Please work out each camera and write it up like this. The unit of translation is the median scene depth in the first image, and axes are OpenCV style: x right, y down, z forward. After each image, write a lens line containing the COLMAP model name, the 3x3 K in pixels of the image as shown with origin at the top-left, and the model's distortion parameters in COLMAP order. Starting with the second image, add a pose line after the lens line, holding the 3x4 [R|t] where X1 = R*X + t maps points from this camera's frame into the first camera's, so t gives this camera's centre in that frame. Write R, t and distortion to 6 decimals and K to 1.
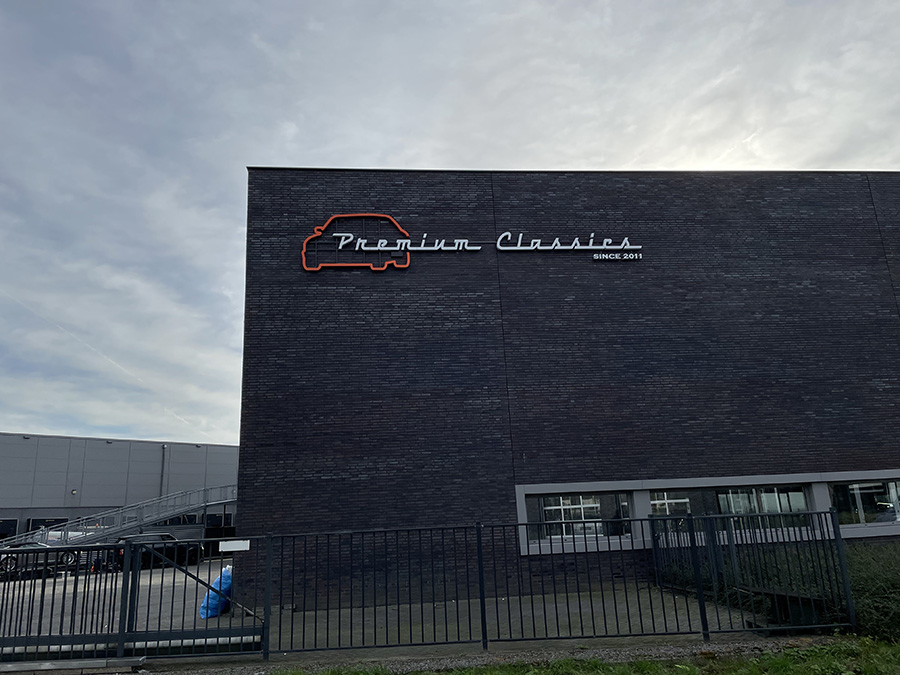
lens RADIAL K [[685.4, 0, 450.0], [0, 685.4, 337.5], [0, 0, 1]] dist [0.103705, -0.135198]
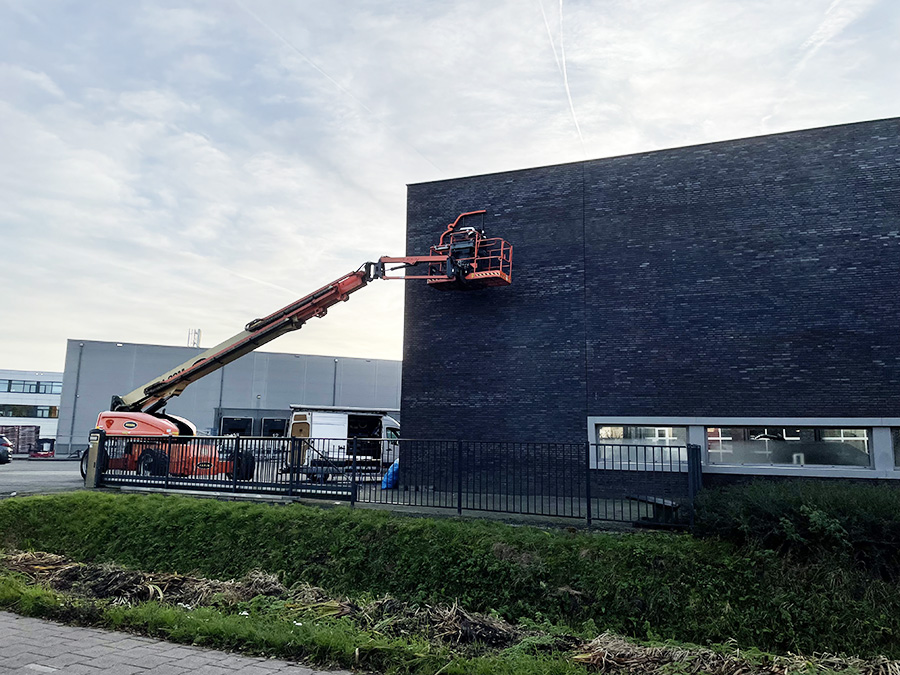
lens RADIAL K [[685.4, 0, 450.0], [0, 685.4, 337.5], [0, 0, 1]] dist [0.103705, -0.135198]
pose [[0.882761, -0.006278, -0.469781, 0.445185], [0.061789, 0.992777, 0.102840, -0.077178], [0.465742, -0.119810, 0.876772, -0.222974]]
